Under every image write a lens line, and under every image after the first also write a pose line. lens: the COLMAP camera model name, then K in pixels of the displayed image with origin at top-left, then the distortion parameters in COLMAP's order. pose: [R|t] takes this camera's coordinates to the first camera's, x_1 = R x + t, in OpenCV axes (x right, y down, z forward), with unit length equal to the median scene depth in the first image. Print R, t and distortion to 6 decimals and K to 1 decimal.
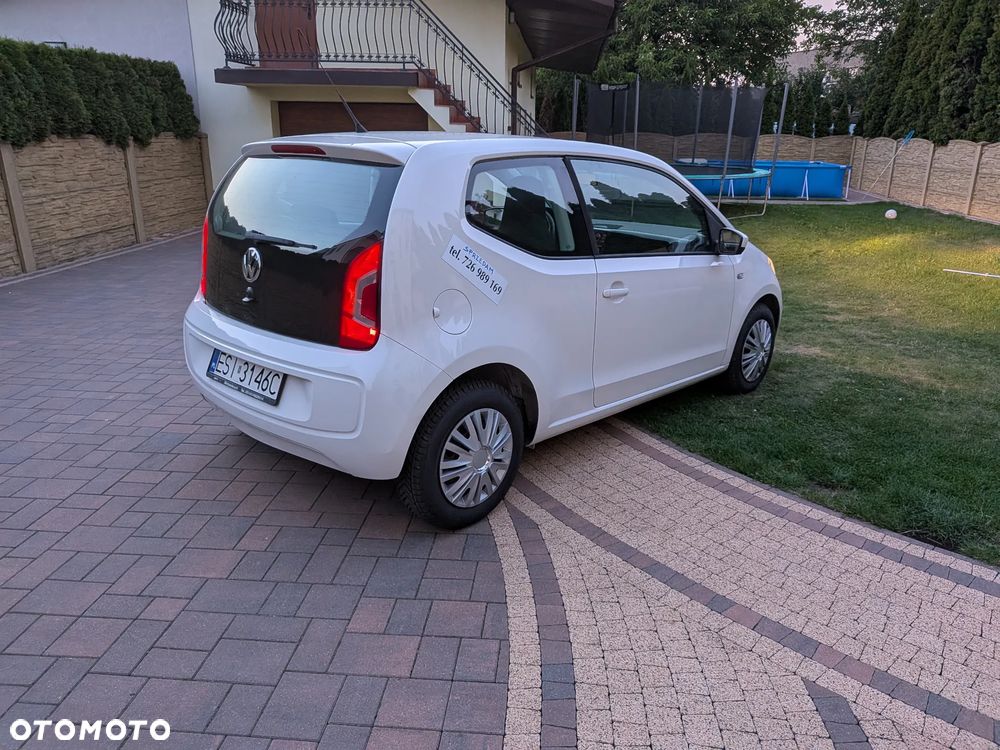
lens RADIAL K [[720.4, 0, 522.8], [0, 720.4, 388.4], [0, 0, 1]] dist [0.040475, -0.060853]
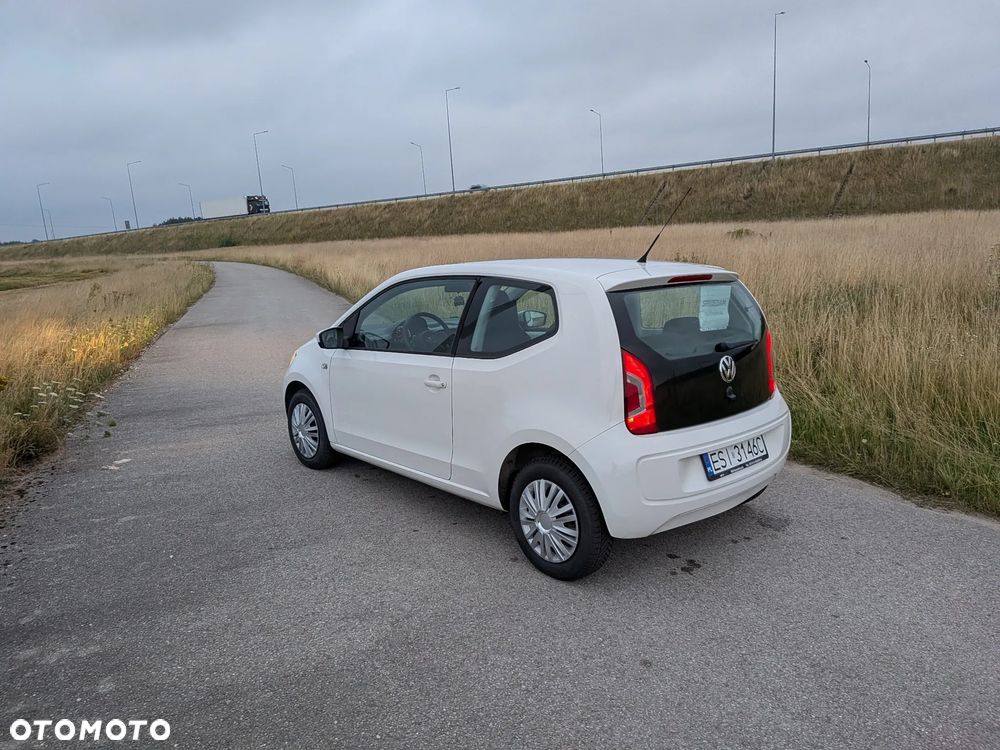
lens RADIAL K [[703.5, 0, 536.3], [0, 703.5, 372.9], [0, 0, 1]] dist [0.041520, -0.073000]
pose [[0.089107, -0.204629, 0.974775, -1.563264], [0.316722, 0.933692, 0.167052, -0.461840], [-0.944324, 0.293848, 0.148009, 1.105206]]
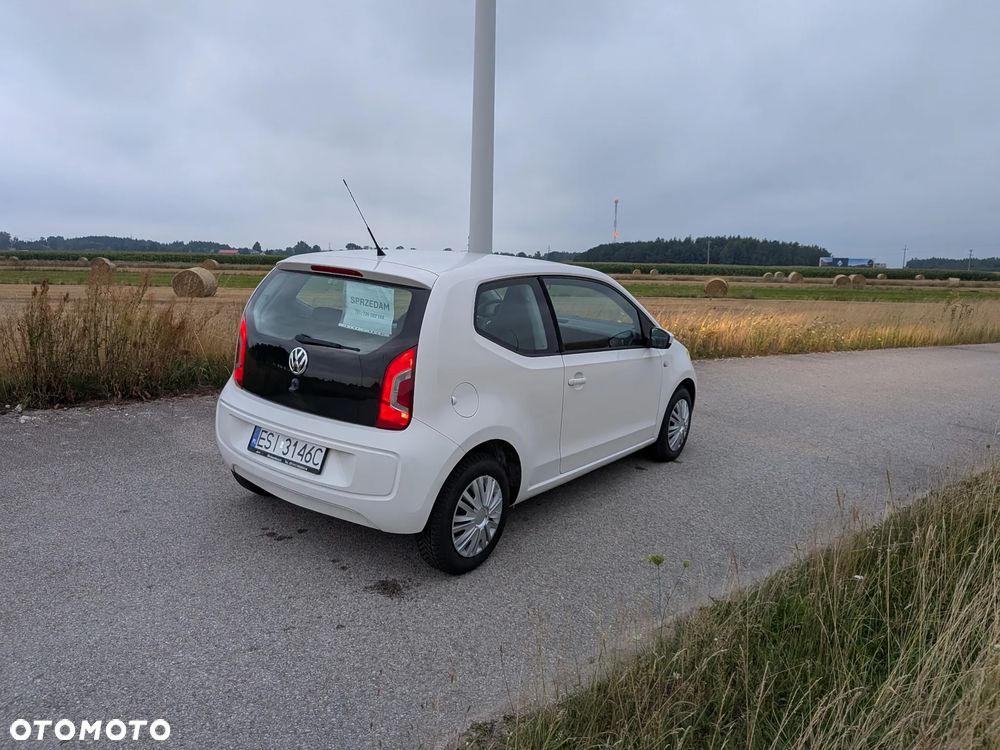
lens RADIAL K [[713.9, 0, 500.0], [0, 713.9, 375.0], [0, 0, 1]] dist [0.086173, -0.160372]
pose [[0.994929, 0.008974, 0.100179, -0.149479], [0.002088, 0.993954, -0.109777, -0.009158], [-0.100558, 0.109429, 0.988895, -0.249530]]
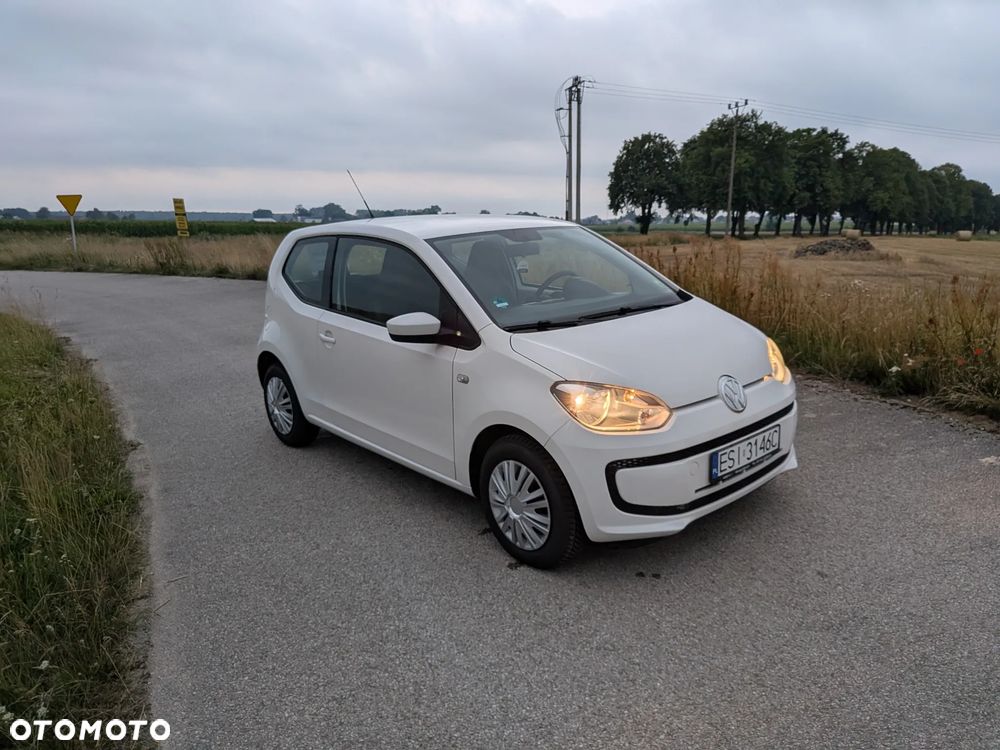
lens RADIAL K [[736.8, 0, 540.6], [0, 736.8, 373.3], [0, 0, 1]] dist [-0.004252, -0.009531]
pose [[-0.112309, 0.198278, -0.973690, 1.548294], [-0.259842, 0.939934, 0.221375, -0.522621], [0.959098, 0.277868, -0.054042, 1.635975]]
